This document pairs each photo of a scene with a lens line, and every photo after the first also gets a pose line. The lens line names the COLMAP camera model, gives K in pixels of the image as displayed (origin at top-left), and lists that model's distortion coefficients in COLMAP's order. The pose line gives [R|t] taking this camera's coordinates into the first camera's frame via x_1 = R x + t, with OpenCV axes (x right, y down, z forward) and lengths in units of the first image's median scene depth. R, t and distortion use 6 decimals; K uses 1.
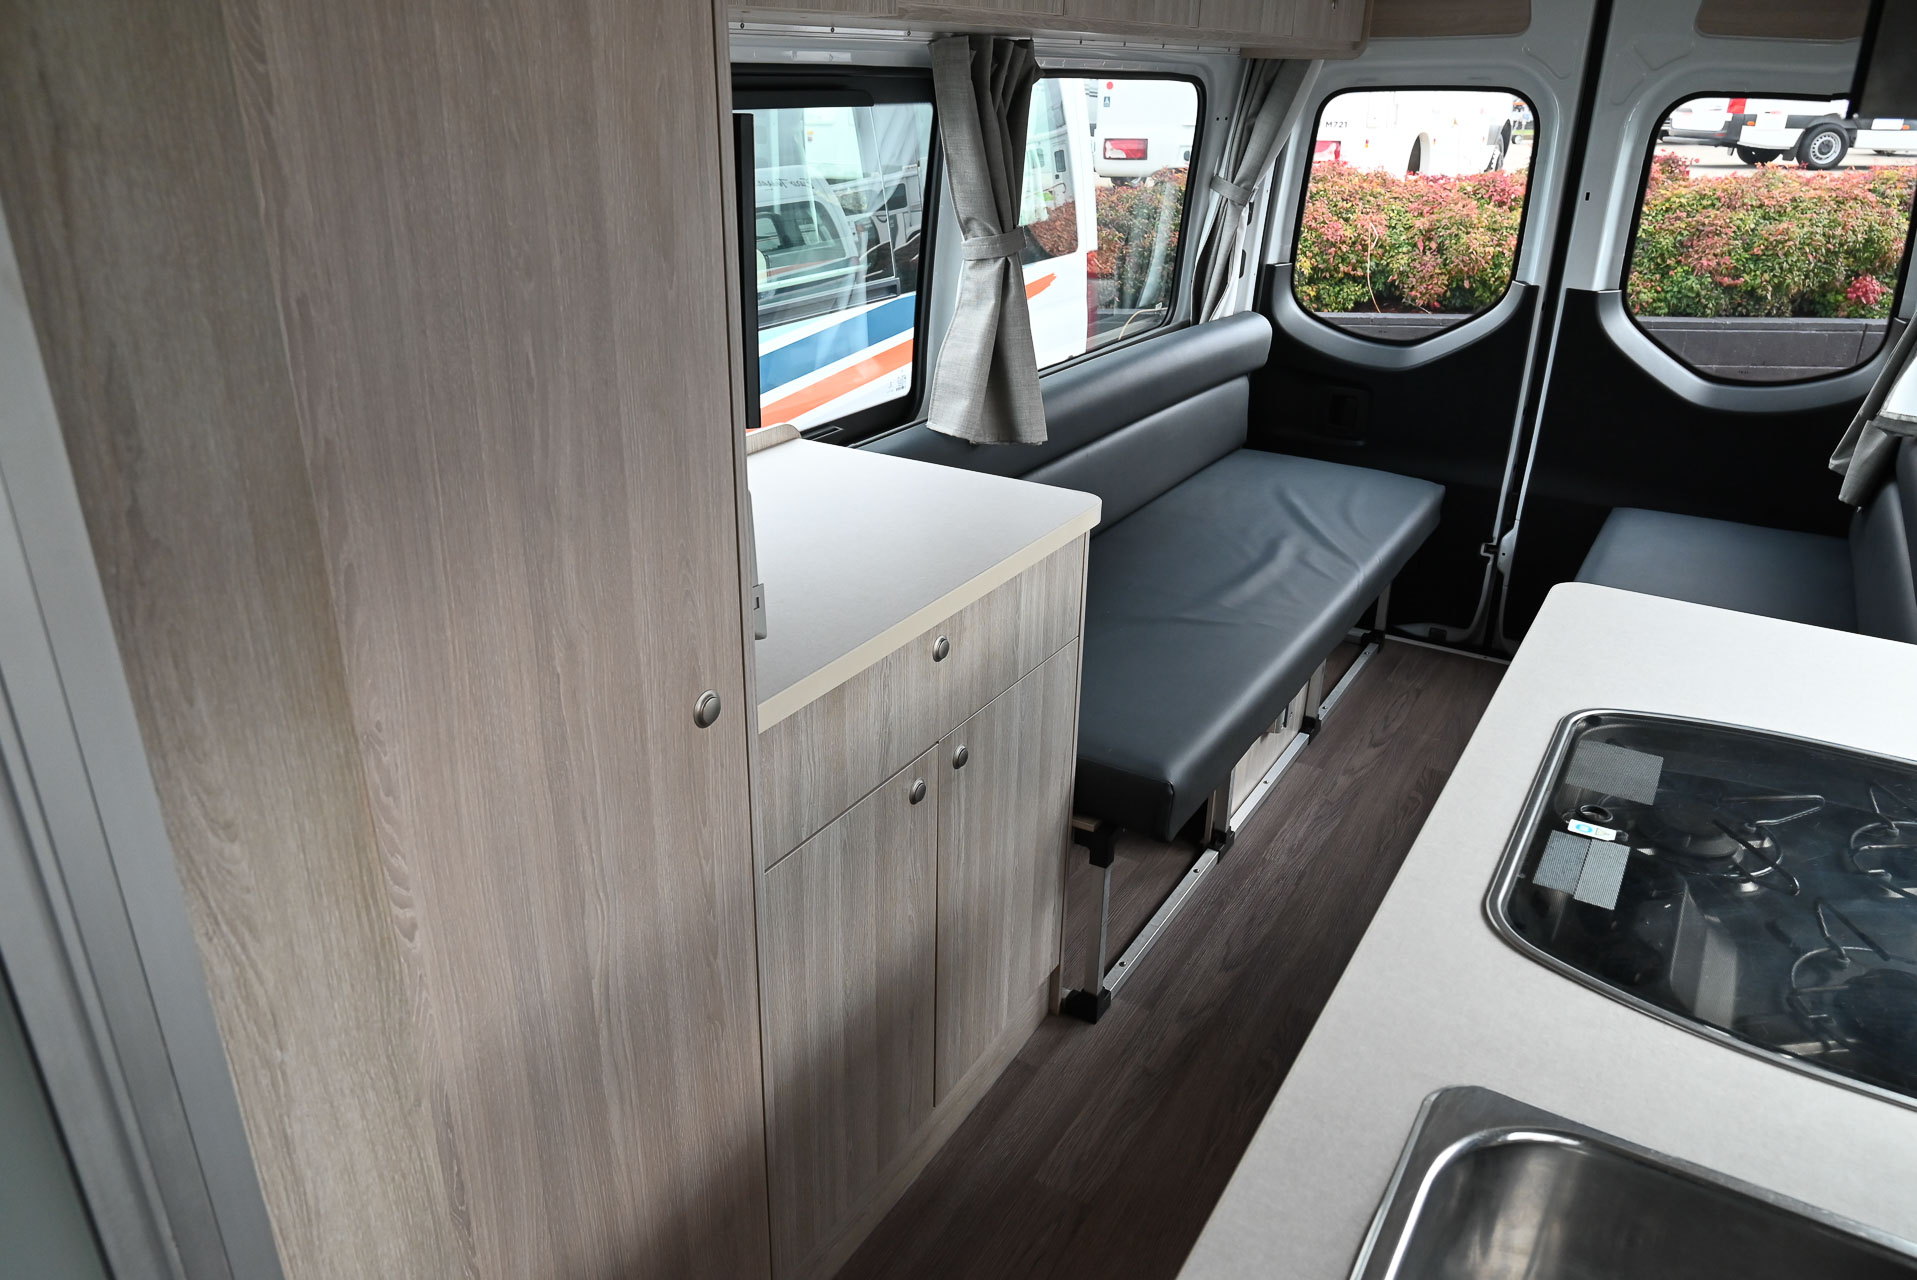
lens RADIAL K [[1312.3, 0, 958.5], [0, 1312.3, 640.0], [0, 0, 1]] dist [-0.006492, 0.000177]
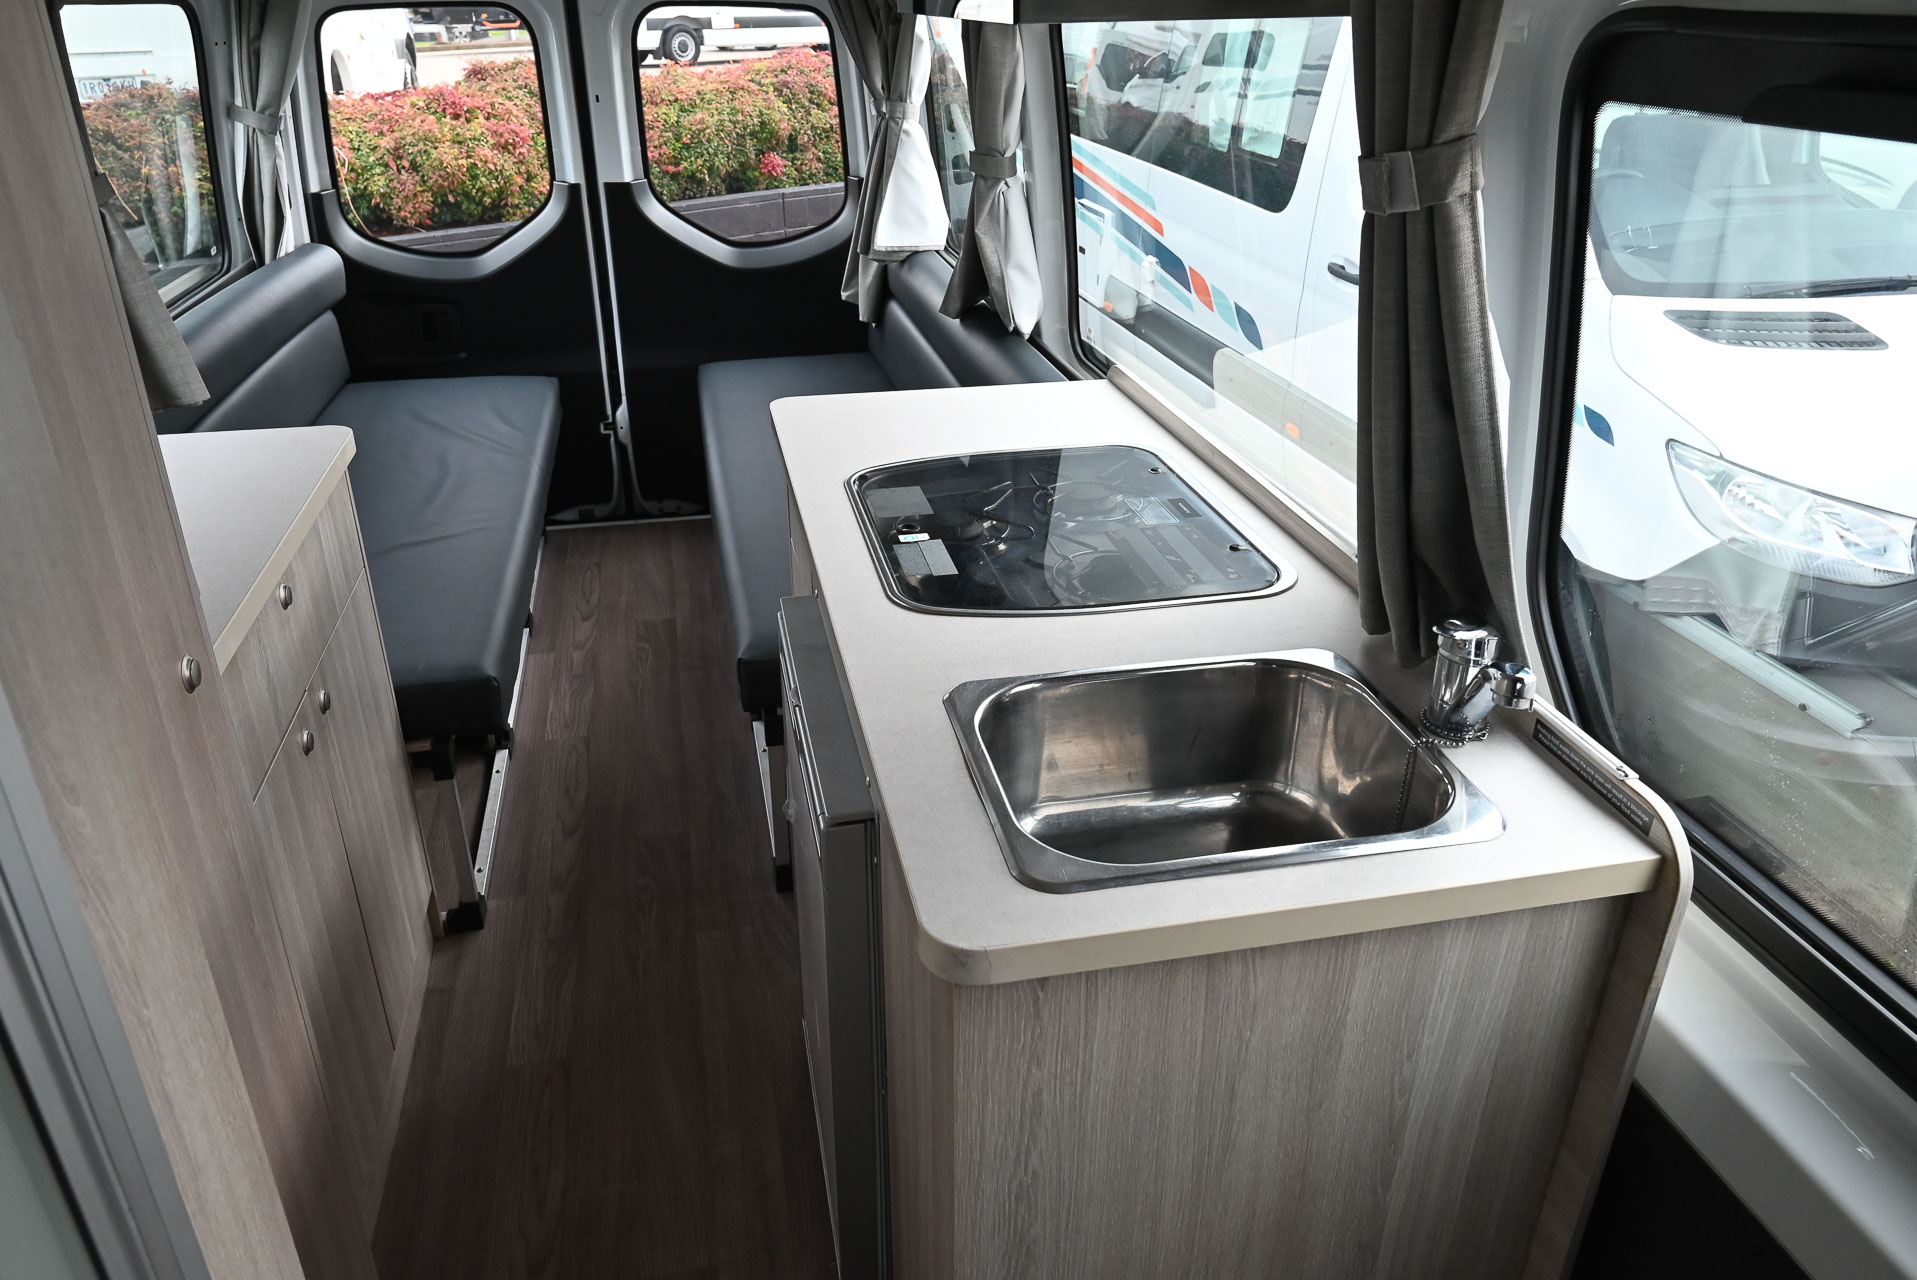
lens RADIAL K [[1312.3, 0, 958.5], [0, 1312.3, 640.0], [0, 0, 1]] dist [-0.006492, 0.000177]
pose [[0.726283, -0.318536, 0.609137, -0.117885], [0.283771, 0.946055, 0.156376, 0.012719], [-0.626089, 0.059282, 0.777495, -0.040159]]
